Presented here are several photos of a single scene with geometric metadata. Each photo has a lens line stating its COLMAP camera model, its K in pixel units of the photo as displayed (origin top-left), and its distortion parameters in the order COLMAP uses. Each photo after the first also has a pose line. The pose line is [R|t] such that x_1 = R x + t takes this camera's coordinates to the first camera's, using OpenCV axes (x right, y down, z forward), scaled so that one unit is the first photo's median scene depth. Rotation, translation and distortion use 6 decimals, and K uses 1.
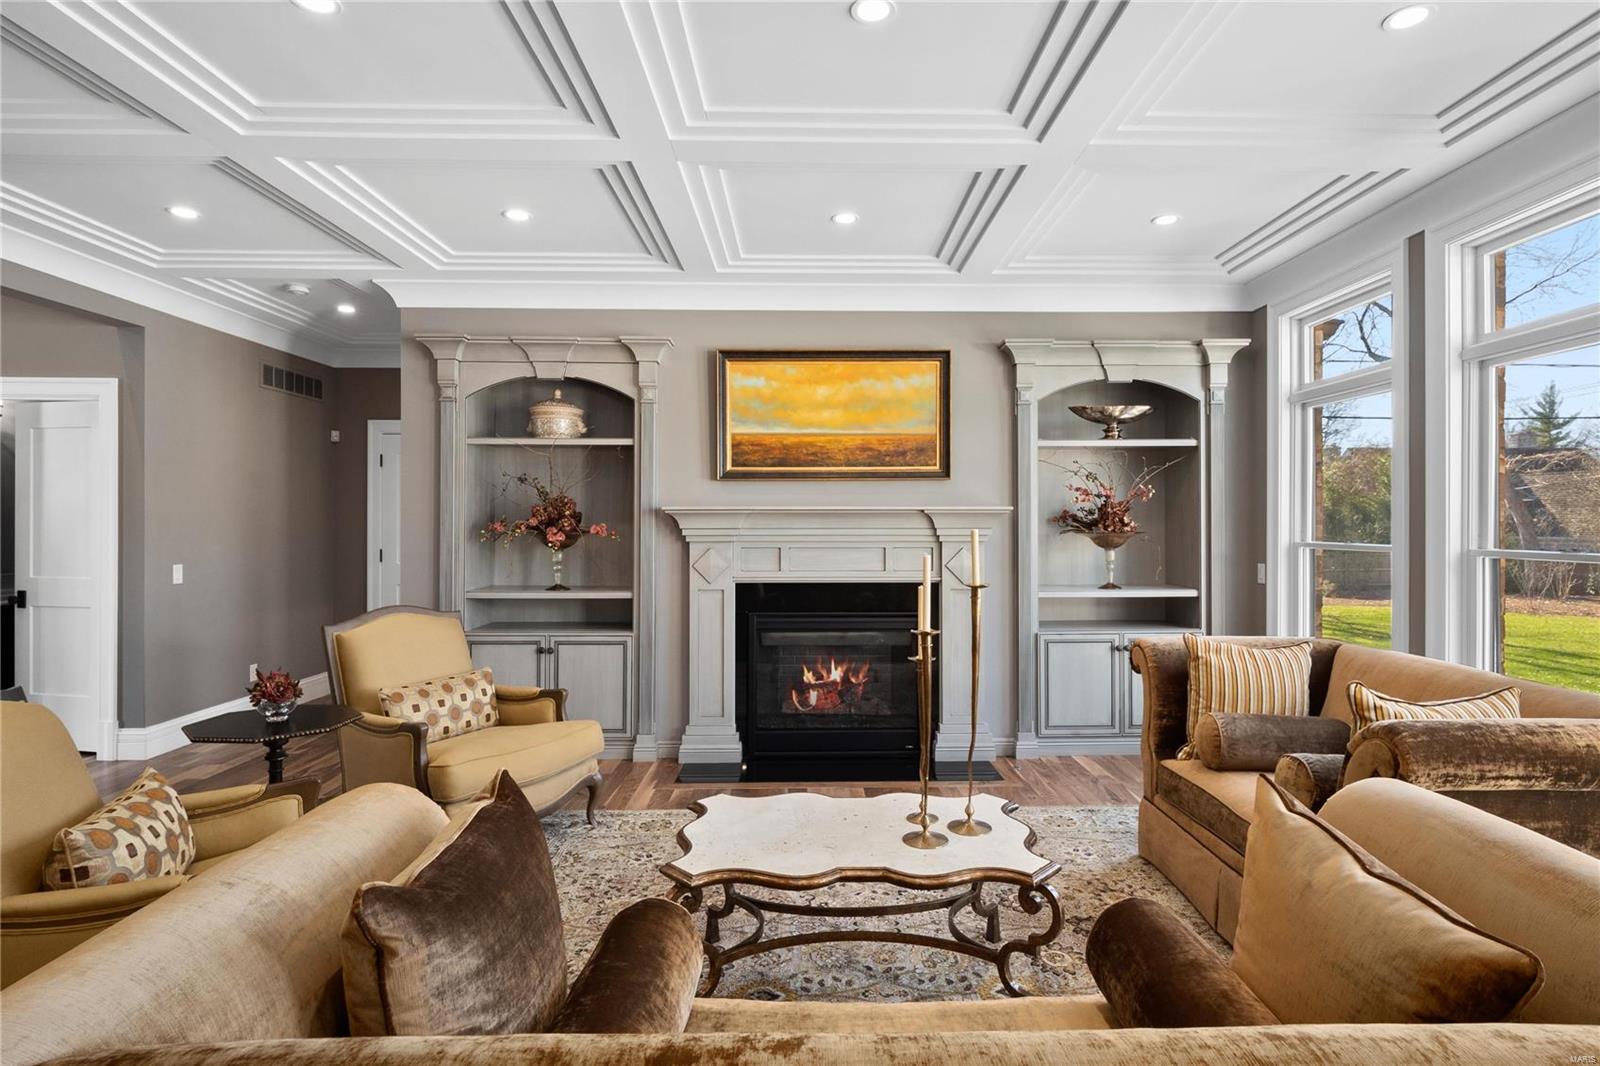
lens RADIAL K [[824.7, 0, 804.3], [0, 824.7, 525.7], [0, 0, 1]] dist [-0.001981, 0.001036]
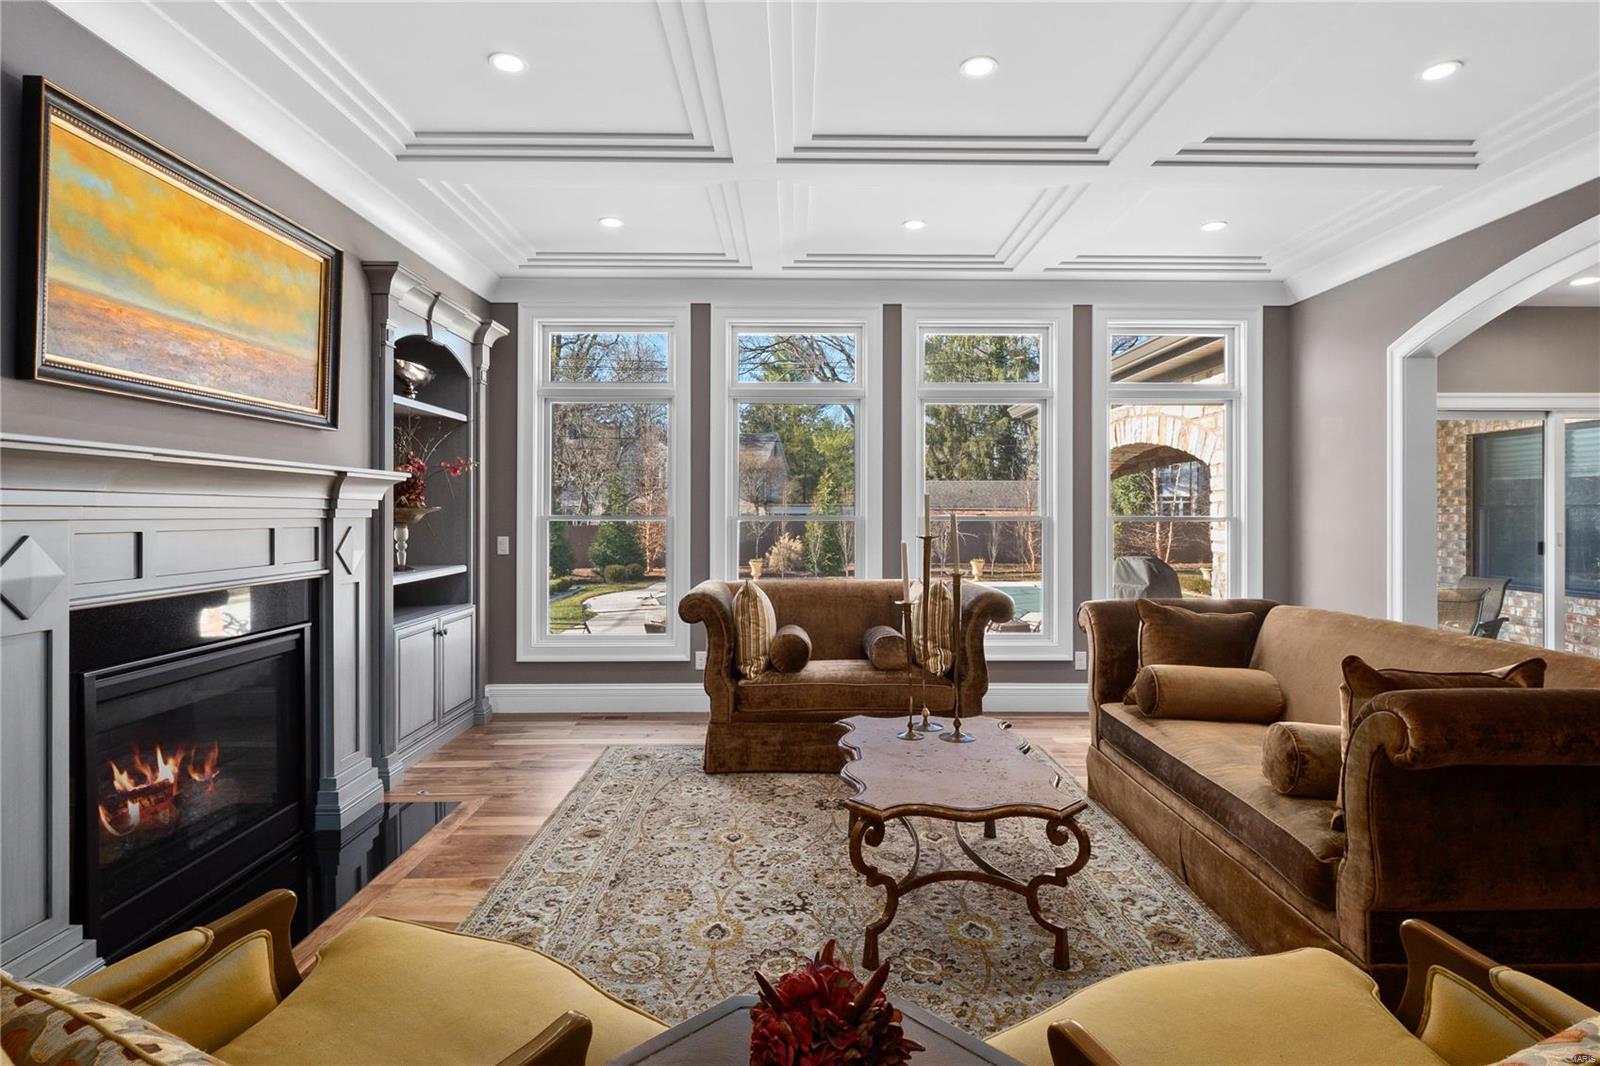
lens RADIAL K [[824.7, 0, 804.1], [0, 824.7, 514.4], [0, 0, 1]] dist [-0.001981, 0.001036]
pose [[0.010235, -0.000461, 0.999948, -0.585023], [0.002943, 0.999996, 0.000431, 0.018984], [-0.999943, 0.002938, 0.010236, 0.639430]]
